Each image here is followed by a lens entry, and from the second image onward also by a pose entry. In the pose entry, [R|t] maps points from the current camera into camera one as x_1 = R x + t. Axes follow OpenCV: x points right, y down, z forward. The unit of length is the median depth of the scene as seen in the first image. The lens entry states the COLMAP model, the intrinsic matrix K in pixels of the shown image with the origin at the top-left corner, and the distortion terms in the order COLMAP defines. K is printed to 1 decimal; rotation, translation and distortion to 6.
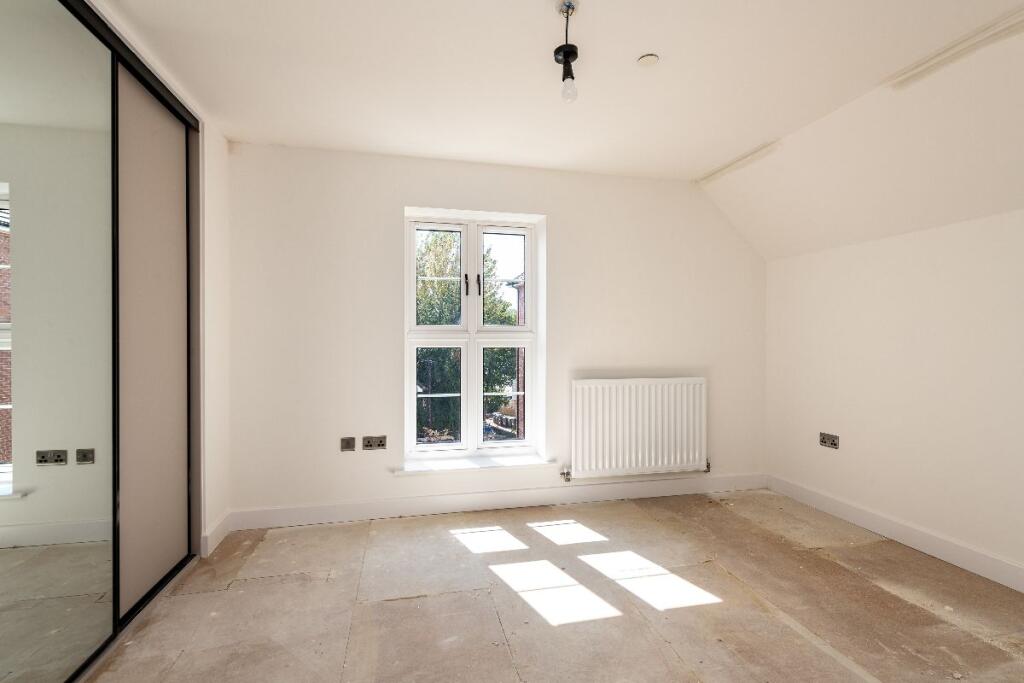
lens RADIAL K [[496.1, 0, 517.7], [0, 496.1, 338.8], [0, 0, 1]] dist [0.002466, -0.000537]
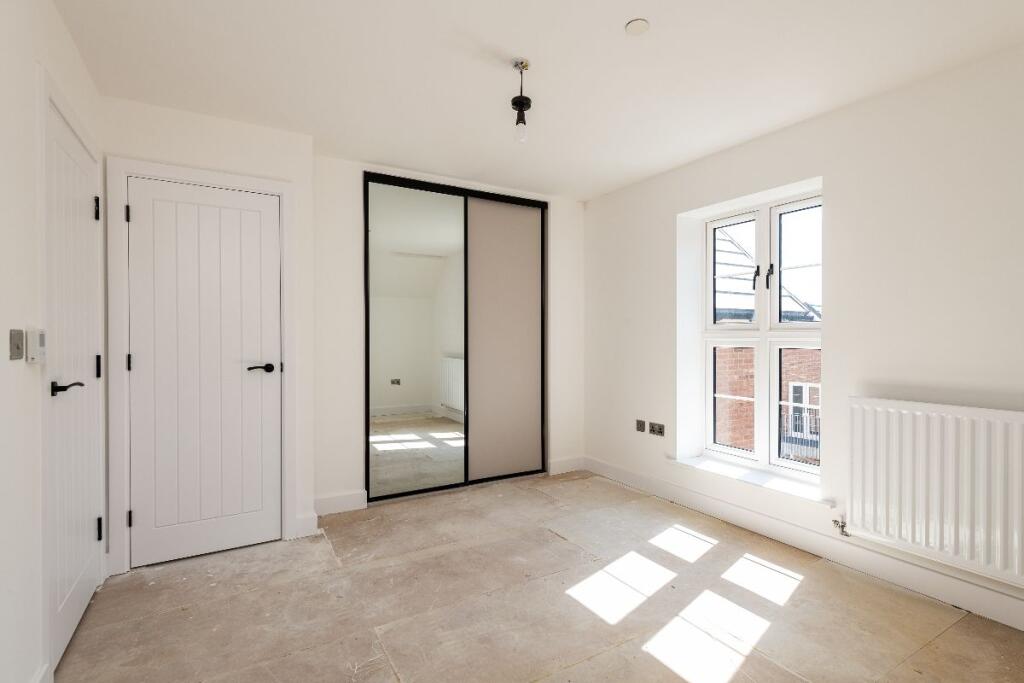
lens RADIAL K [[496.1, 0, 517.7], [0, 496.1, 338.8], [0, 0, 1]] dist [0.002466, -0.000537]
pose [[0.303109, 0.005760, -0.952938, 0.779103], [-0.002430, 0.999983, 0.005272, -0.003762], [0.952953, 0.000717, 0.303118, 0.388765]]
